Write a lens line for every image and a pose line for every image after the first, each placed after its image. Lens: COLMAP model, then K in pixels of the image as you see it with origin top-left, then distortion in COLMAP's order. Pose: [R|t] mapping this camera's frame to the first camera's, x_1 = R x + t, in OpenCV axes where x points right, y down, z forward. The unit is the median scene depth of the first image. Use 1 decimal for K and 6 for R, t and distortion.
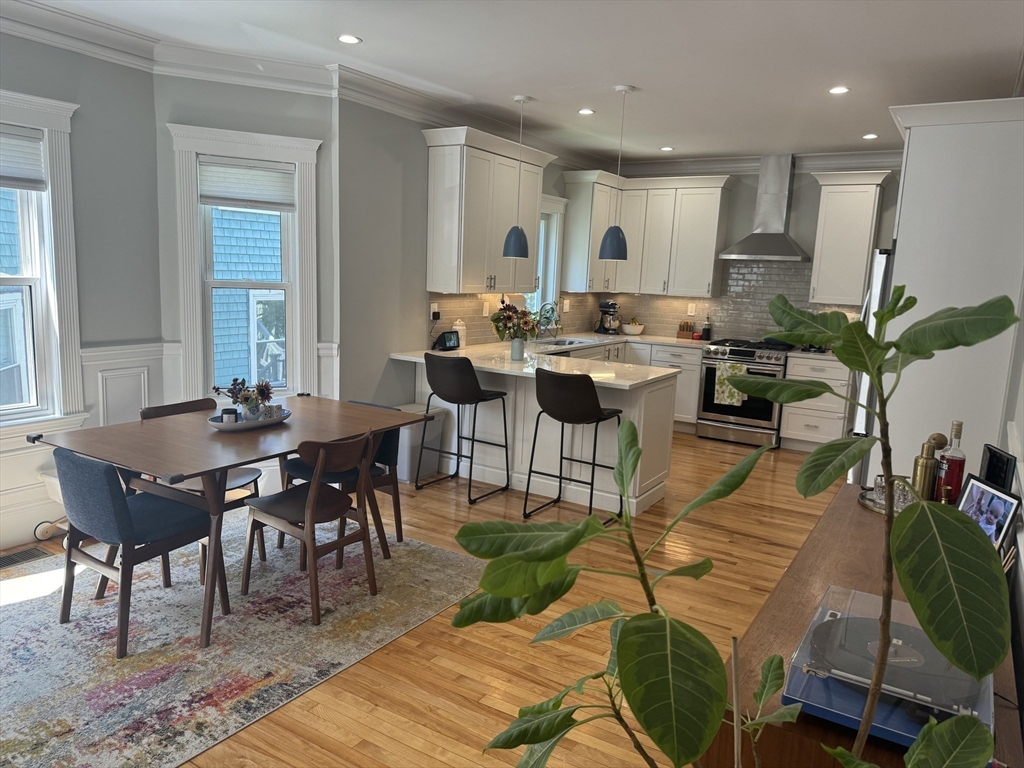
lens RADIAL K [[725.1, 0, 513.4], [0, 725.1, 382.8], [0, 0, 1]] dist [0.158931, -0.267833]
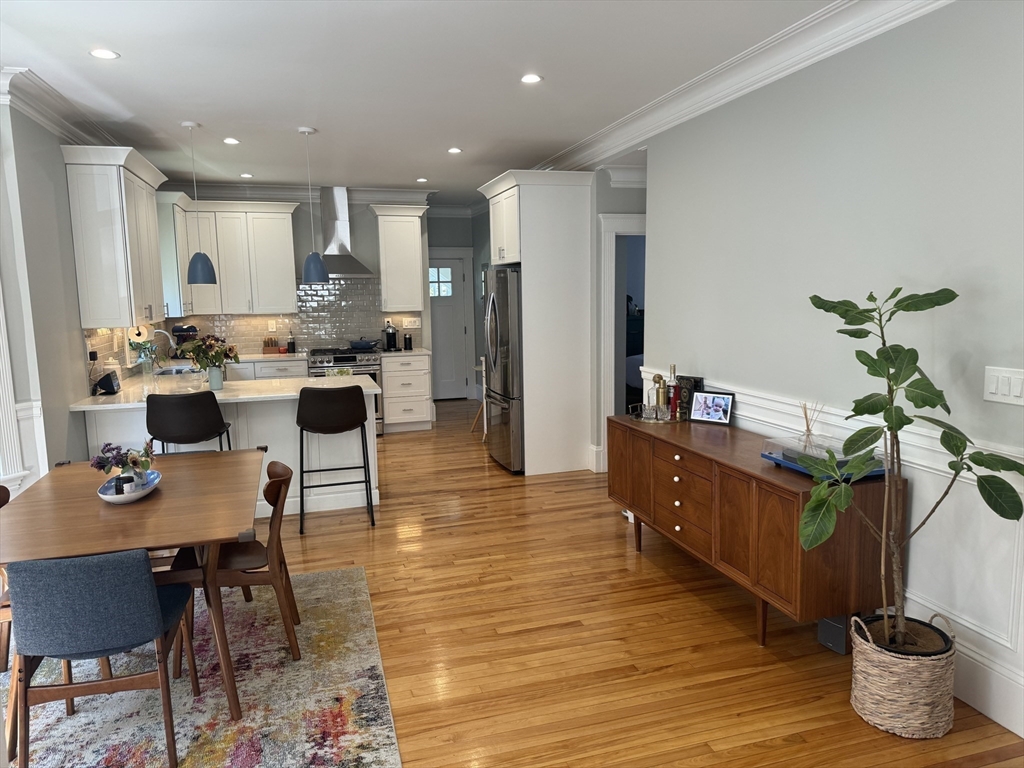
lens RADIAL K [[718.8, 0, 530.9], [0, 718.8, 385.0], [0, 0, 1]] dist [0.088572, -0.091031]
pose [[0.648934, -0.153047, 0.745293, -0.351940], [0.161181, 0.984980, 0.061925, -0.023727], [-0.743576, 0.079942, 0.663855, 0.036684]]
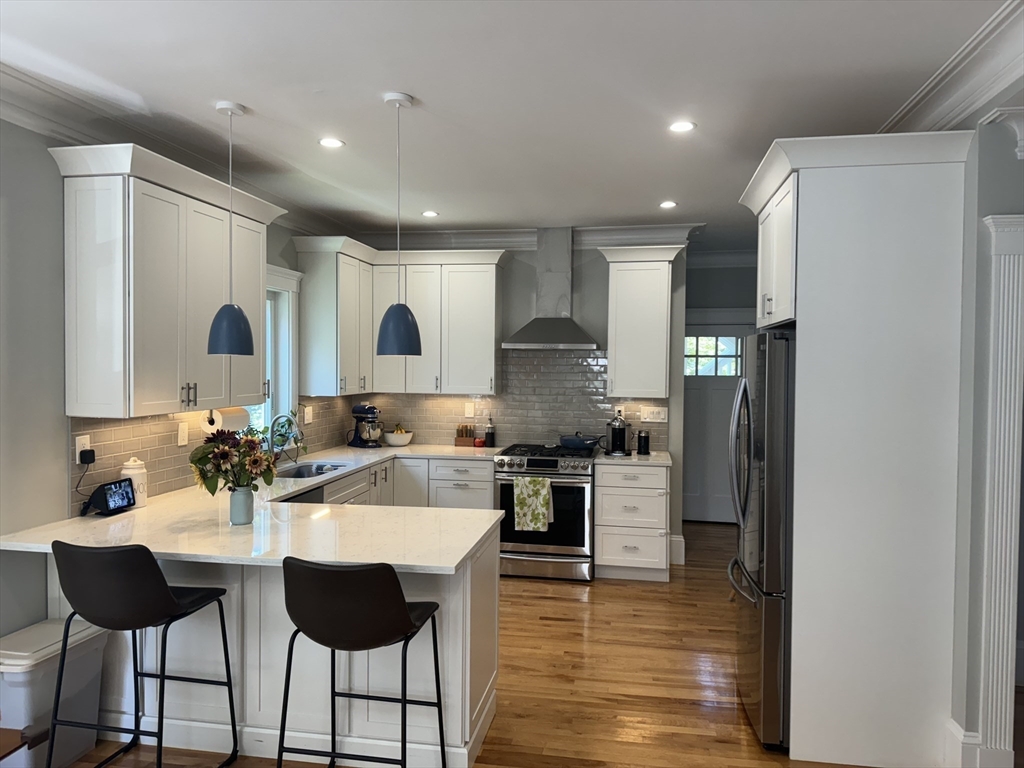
lens RADIAL K [[718.1, 0, 517.2], [0, 718.1, 382.5], [0, 0, 1]] dist [0.092939, -0.099973]
pose [[0.927082, -0.045872, 0.372040, -0.001927], [0.089136, 0.990994, -0.099928, -0.052452], [-0.364106, 0.125803, 0.922822, 0.277722]]
